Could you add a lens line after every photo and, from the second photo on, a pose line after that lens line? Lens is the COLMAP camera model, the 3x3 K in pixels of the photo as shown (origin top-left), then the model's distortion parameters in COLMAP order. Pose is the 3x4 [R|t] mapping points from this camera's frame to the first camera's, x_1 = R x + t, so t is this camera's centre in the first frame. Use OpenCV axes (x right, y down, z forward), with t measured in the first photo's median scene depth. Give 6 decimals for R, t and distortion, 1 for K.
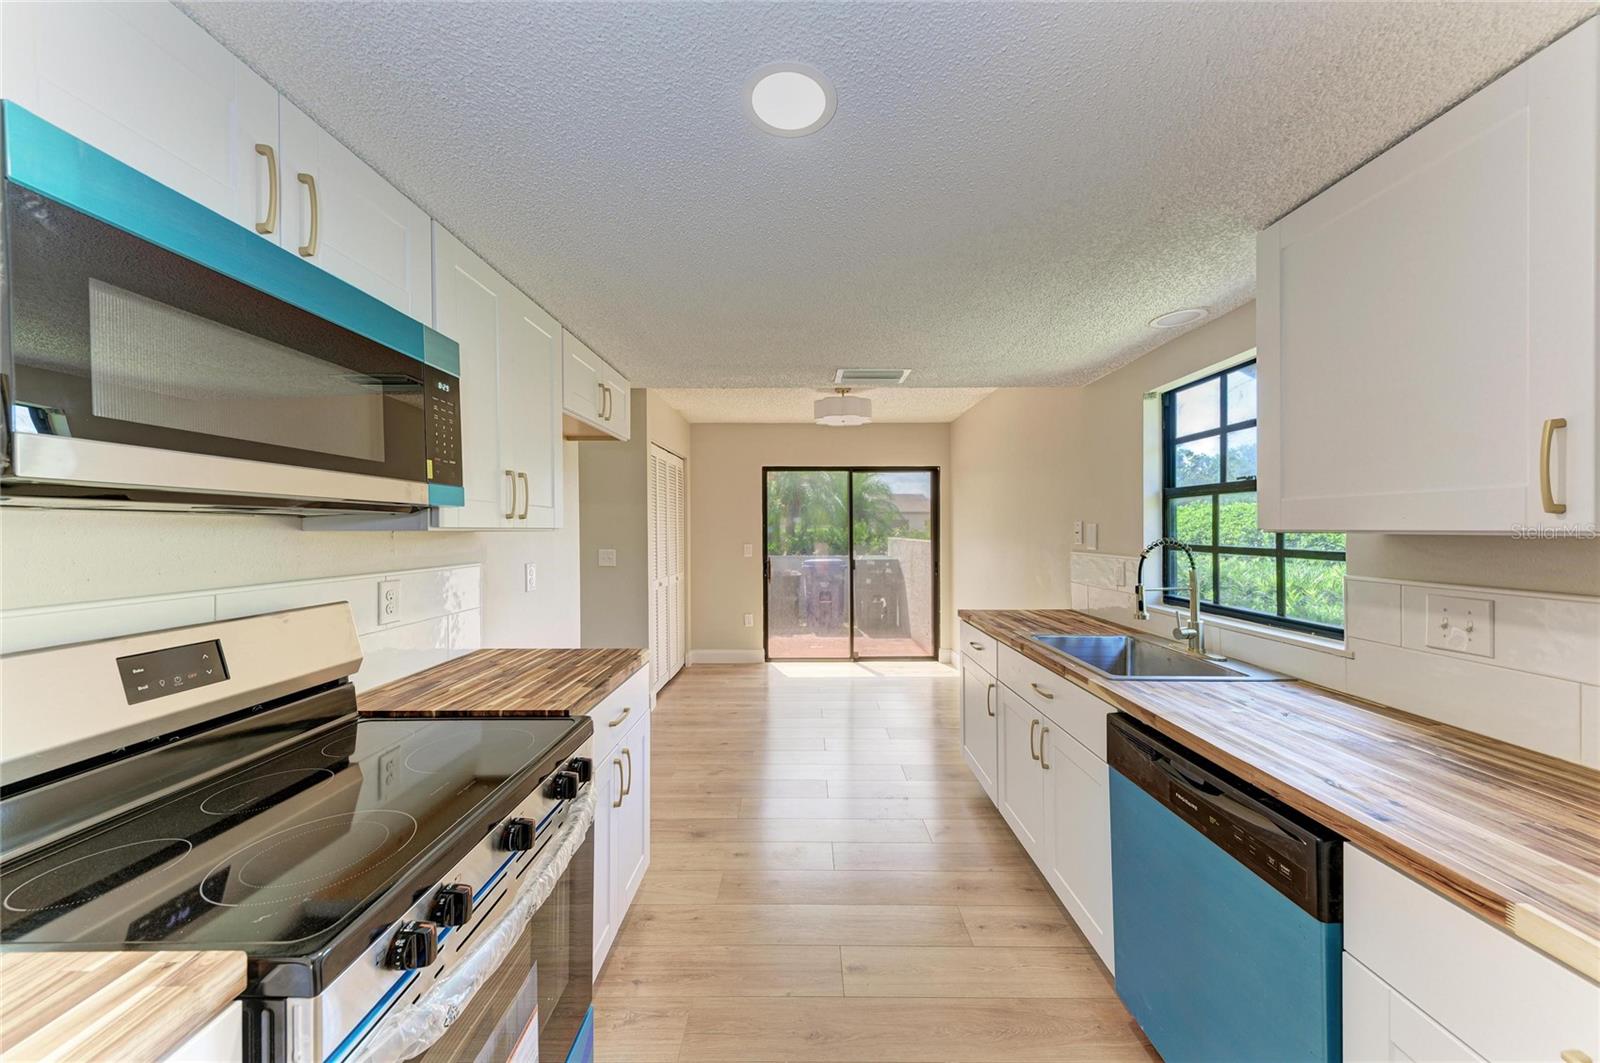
lens RADIAL K [[546.4, 0, 801.7], [0, 546.4, 538.6], [0, 0, 1]] dist [0.018719, -0.003798]
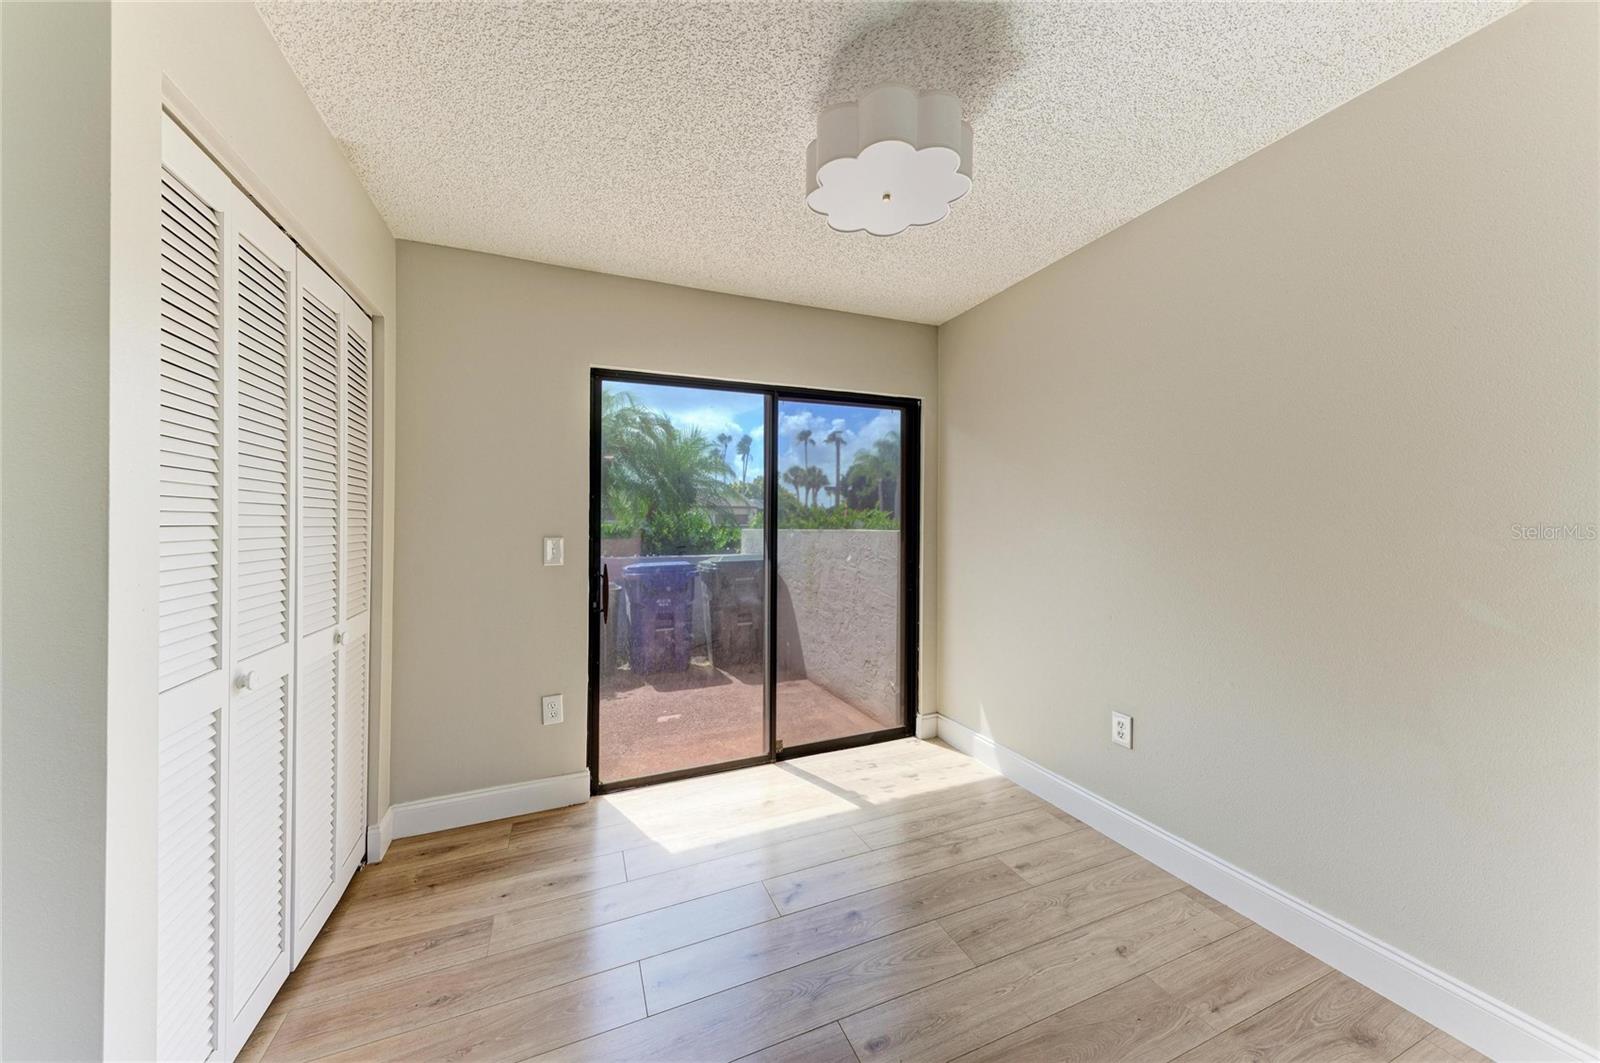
lens RADIAL K [[546.4, 0, 811.6], [0, 546.4, 515.8], [0, 0, 1]] dist [0.018719, -0.003798]
pose [[0.911670, 0.007486, 0.410856, -0.091227], [0.005494, 0.999523, -0.030404, 0.007981], [-0.410887, 0.029975, 0.911193, 0.510525]]
